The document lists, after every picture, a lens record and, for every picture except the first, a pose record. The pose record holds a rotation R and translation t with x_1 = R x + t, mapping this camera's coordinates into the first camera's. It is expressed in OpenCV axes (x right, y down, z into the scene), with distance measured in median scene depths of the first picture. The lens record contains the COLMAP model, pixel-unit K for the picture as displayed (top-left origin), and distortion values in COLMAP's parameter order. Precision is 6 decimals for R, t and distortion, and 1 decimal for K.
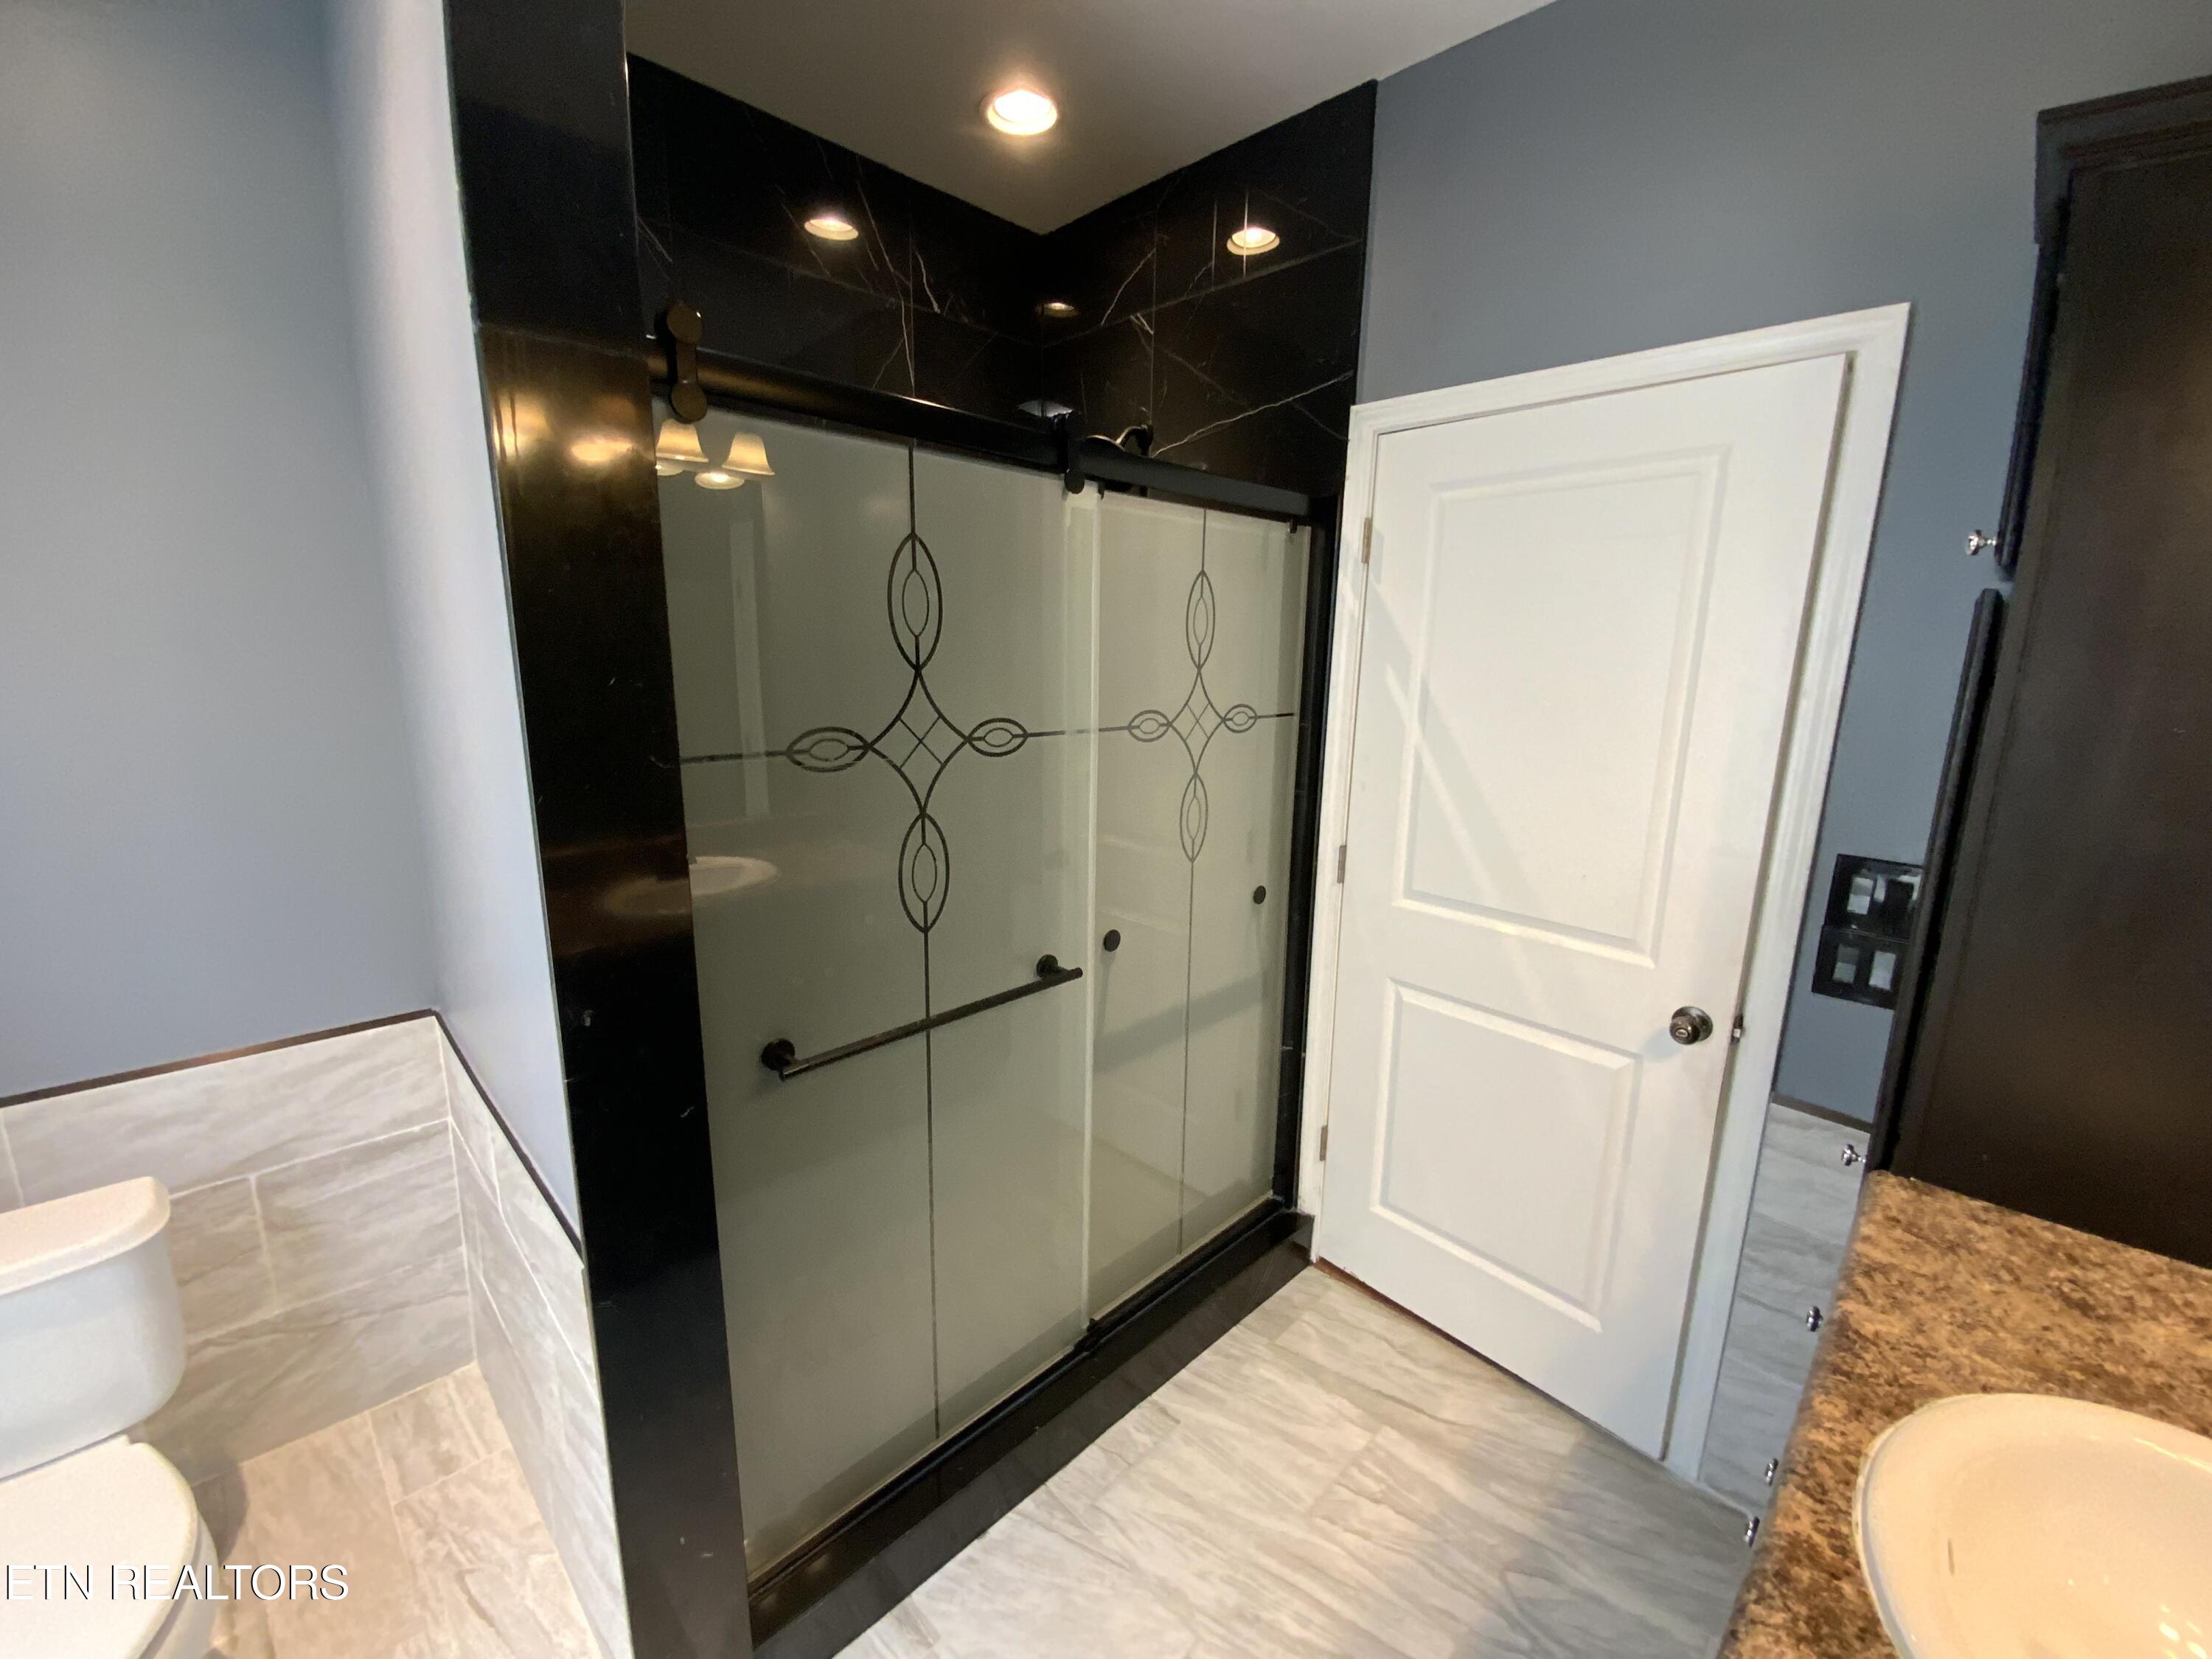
lens RADIAL K [[882.2, 0, 1112.3], [0, 882.2, 822.9], [0, 0, 1]] dist [0.002148, -0.007486]
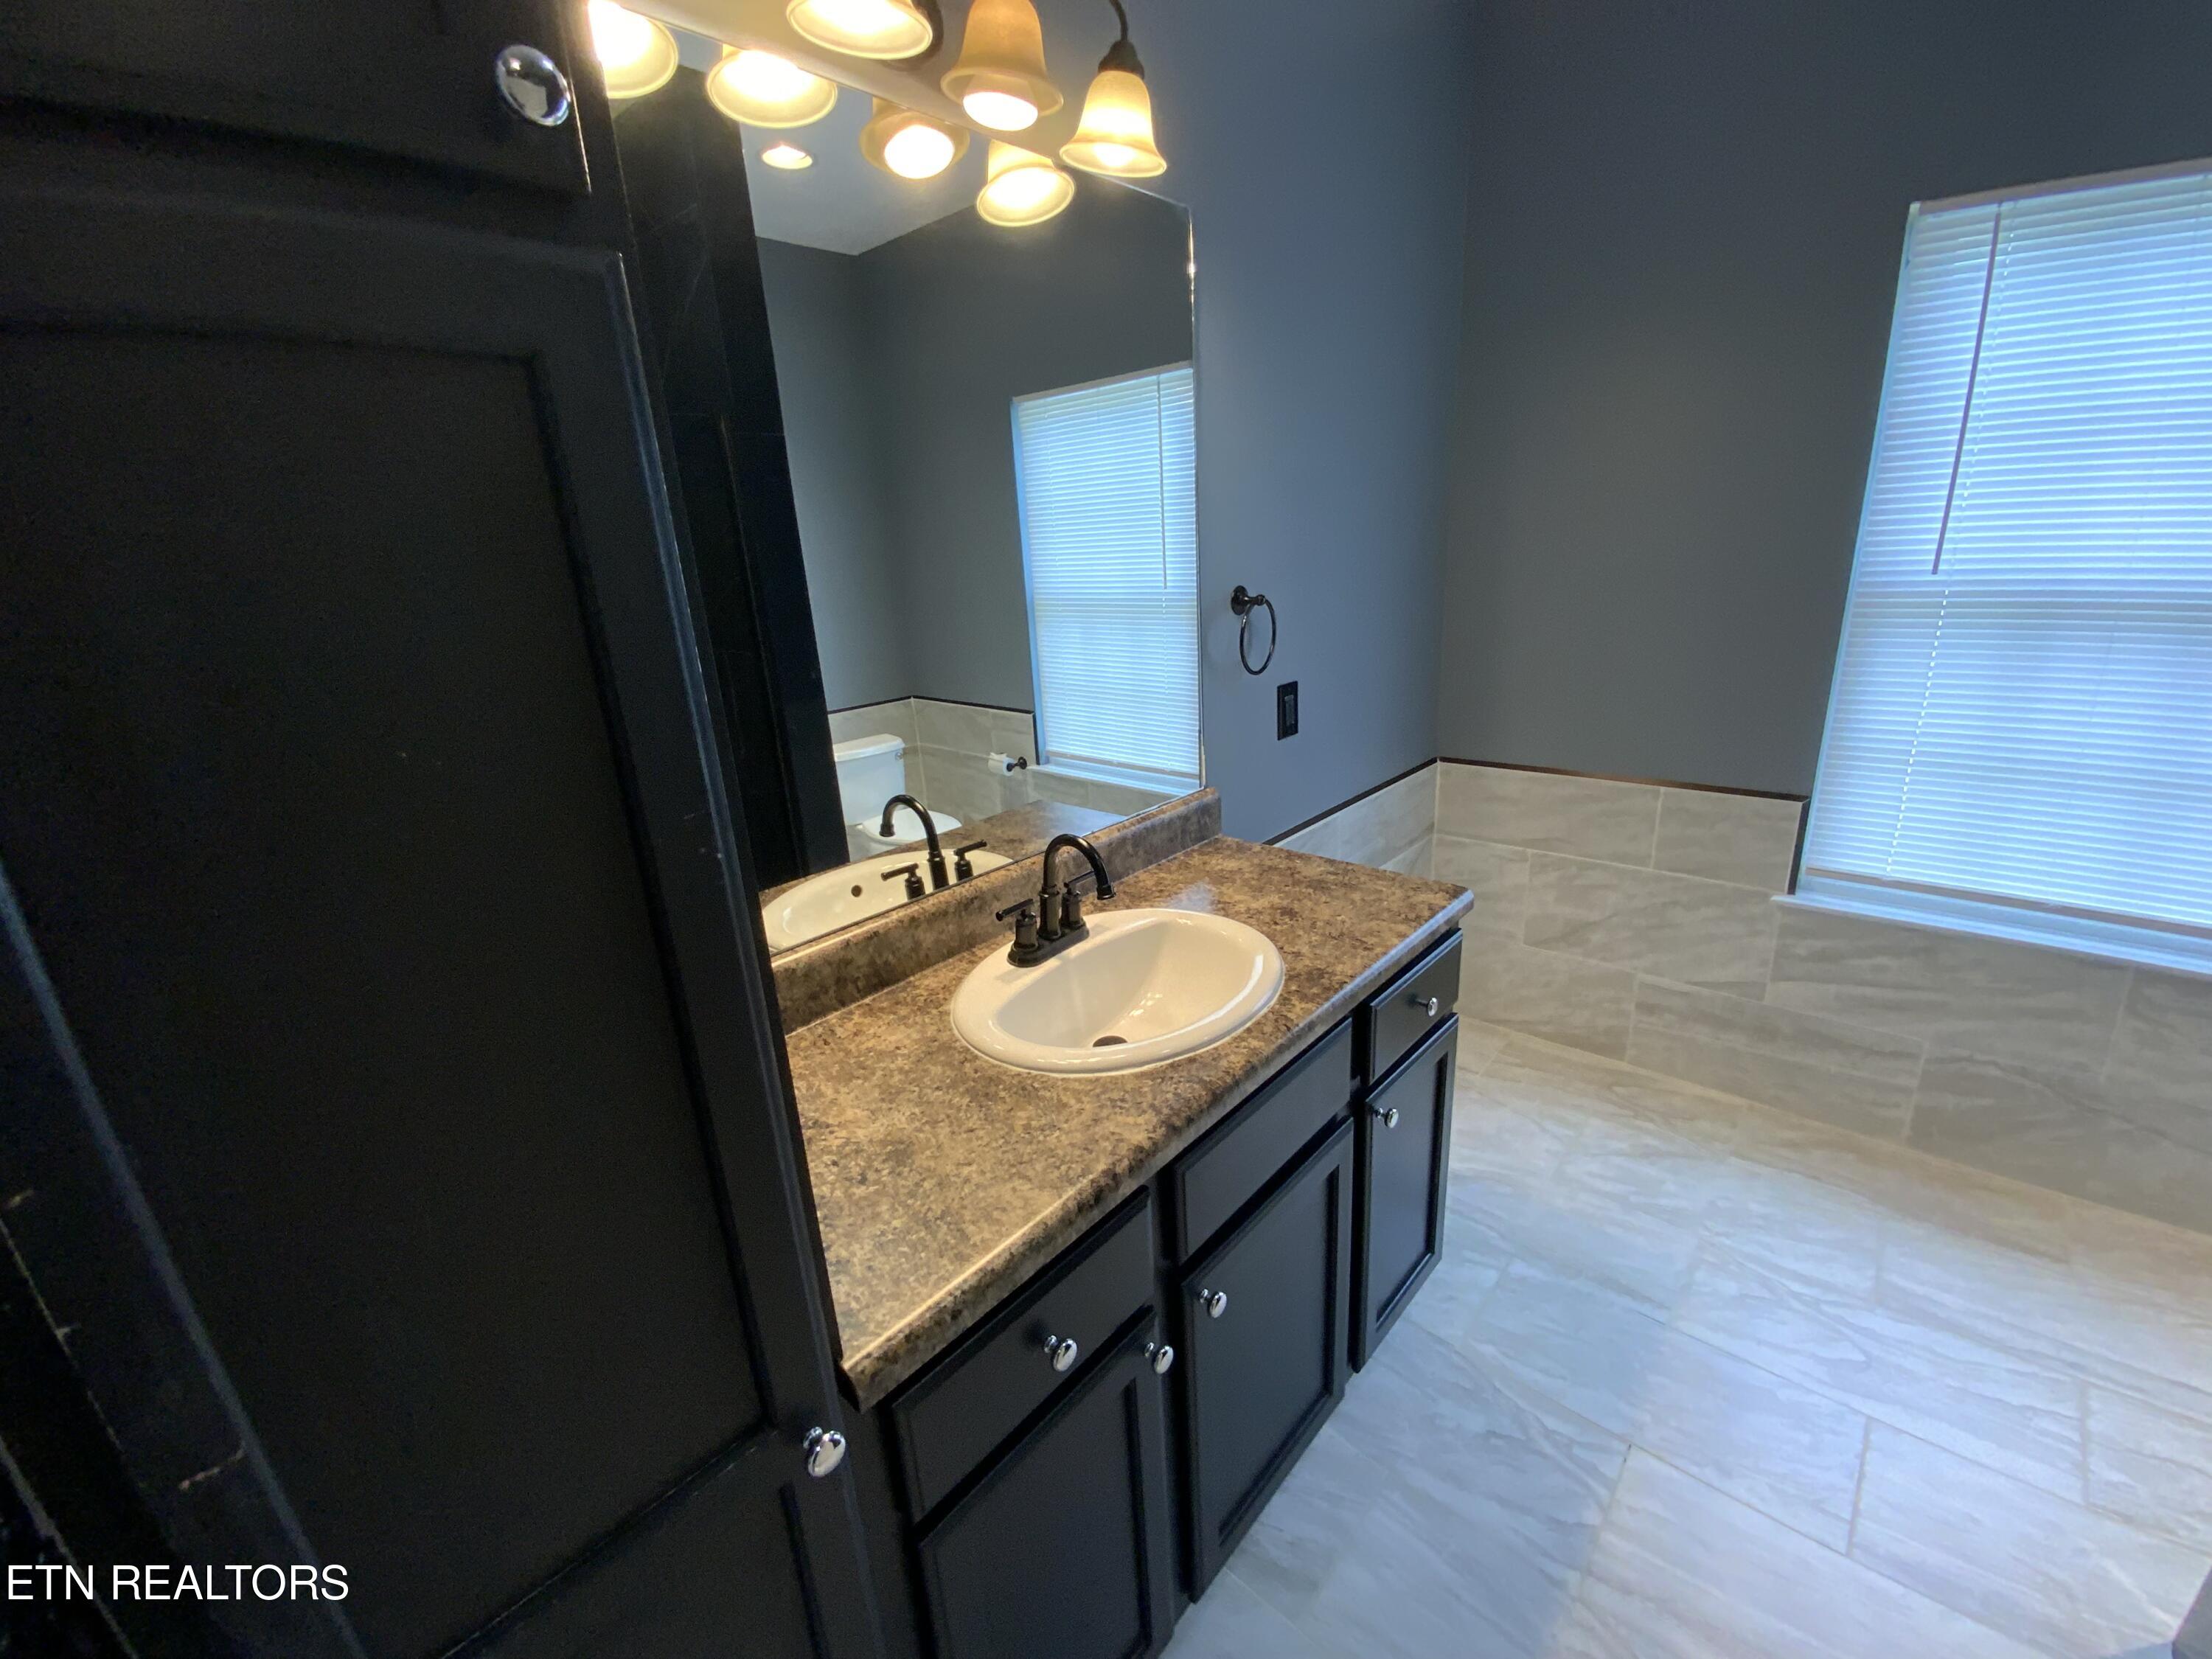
lens RADIAL K [[893.0, 0, 1102.6], [0, 893.0, 823.2], [0, 0, 1]] dist [0.024203, -0.020029]
pose [[-0.998129, 0.051843, -0.032426, 0.505128], [0.029928, 0.876599, 0.480290, -0.142612], [0.053324, 0.478421, -0.876510, 0.969814]]
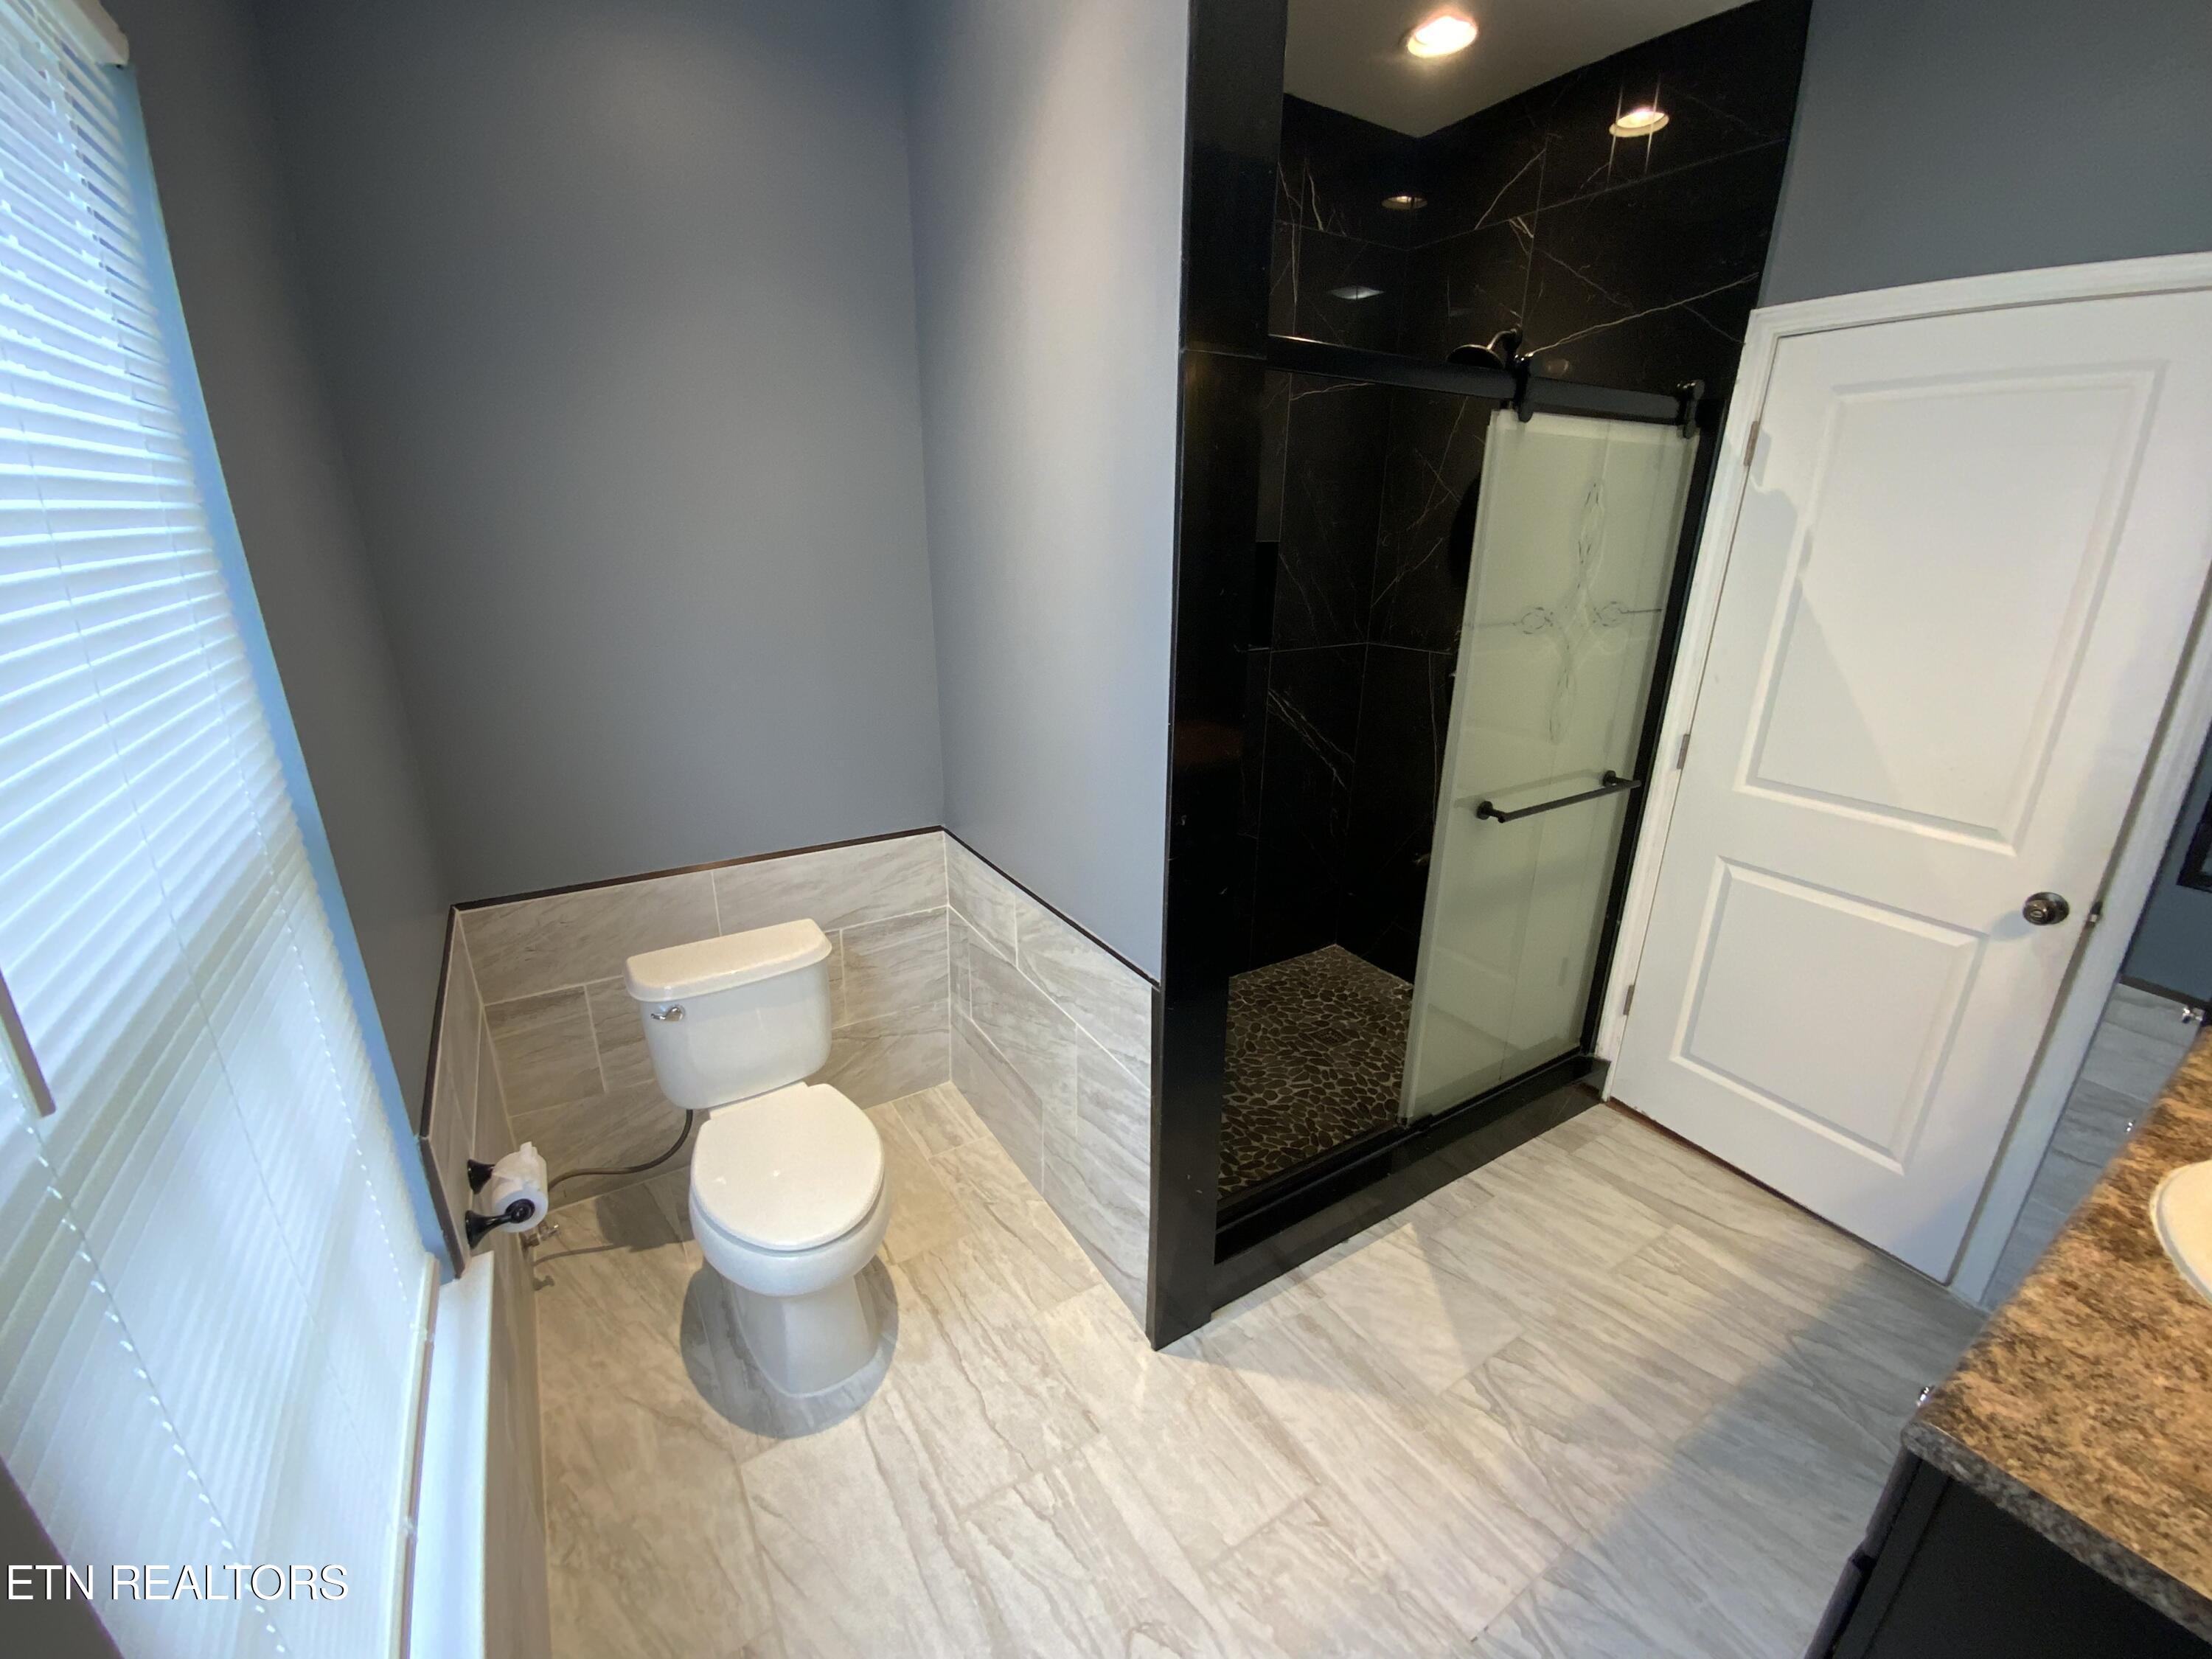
lens RADIAL K [[893.0, 0, 1102.6], [0, 893.0, 823.2], [0, 0, 1]] dist [0.024203, -0.020029]
pose [[0.974735, 0.062918, -0.214320, -0.238698], [-0.035446, 0.990920, 0.129698, 0.019718], [0.220535, -0.118824, 0.968114, -0.301995]]
